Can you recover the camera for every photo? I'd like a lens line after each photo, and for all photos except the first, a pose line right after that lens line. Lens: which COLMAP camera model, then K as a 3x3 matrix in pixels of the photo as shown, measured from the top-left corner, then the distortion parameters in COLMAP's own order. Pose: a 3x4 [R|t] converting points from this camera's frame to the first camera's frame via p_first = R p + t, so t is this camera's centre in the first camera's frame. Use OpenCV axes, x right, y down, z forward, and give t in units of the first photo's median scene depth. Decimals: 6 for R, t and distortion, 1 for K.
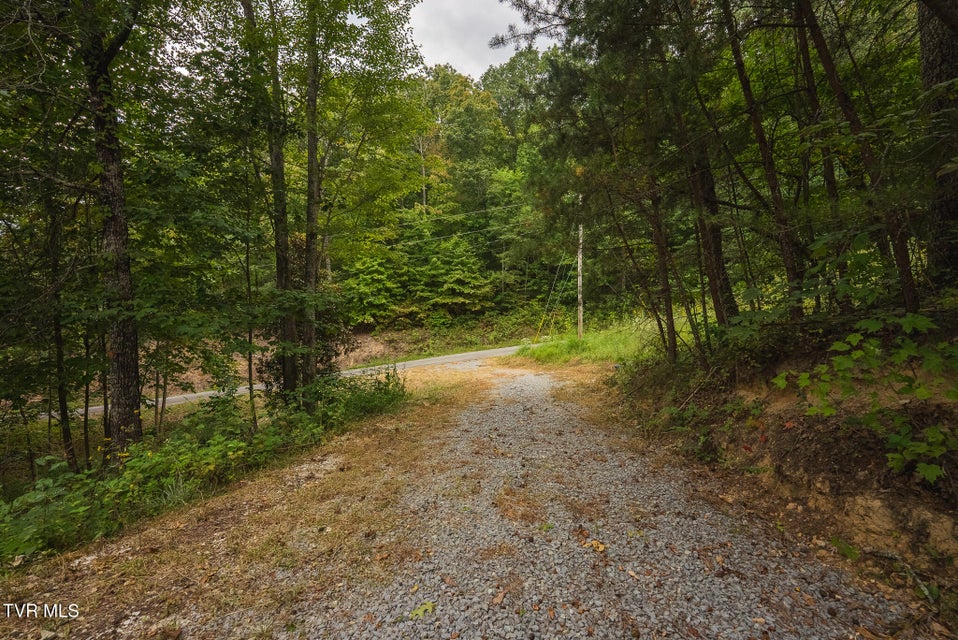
lens RADIAL K [[394.2, 0, 478.7], [0, 394.2, 319.2], [0, 0, 1]] dist [-0.029397, 0.005385]
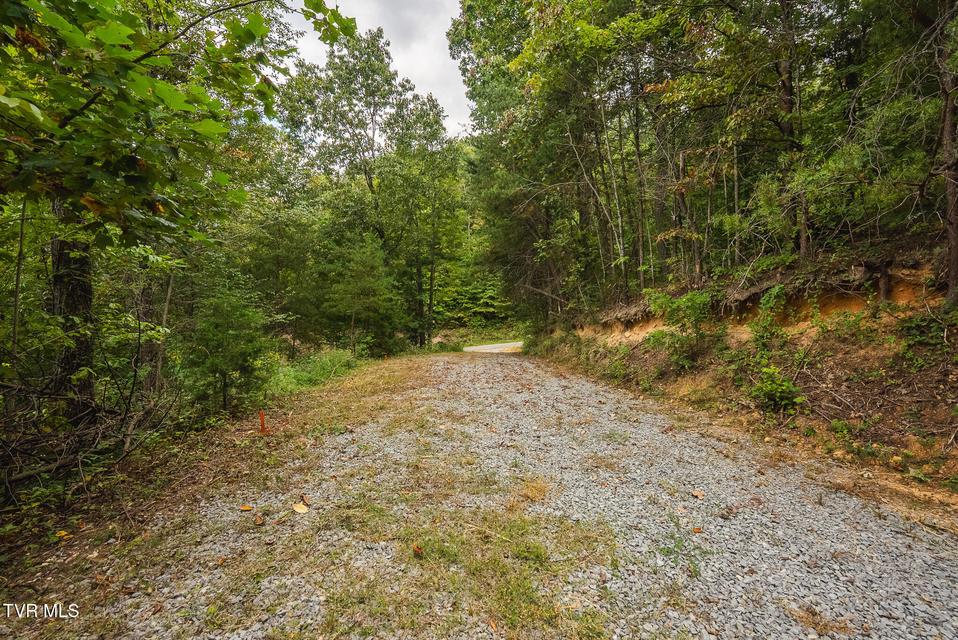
lens RADIAL K [[394.2, 0, 479.0], [0, 394.2, 320.7], [0, 0, 1]] dist [-0.029397, 0.005385]
pose [[0.994163, 0.021265, -0.105768, 0.065656], [-0.021522, 0.999768, -0.001288, -0.003656], [0.105716, 0.003557, 0.994390, -0.501590]]
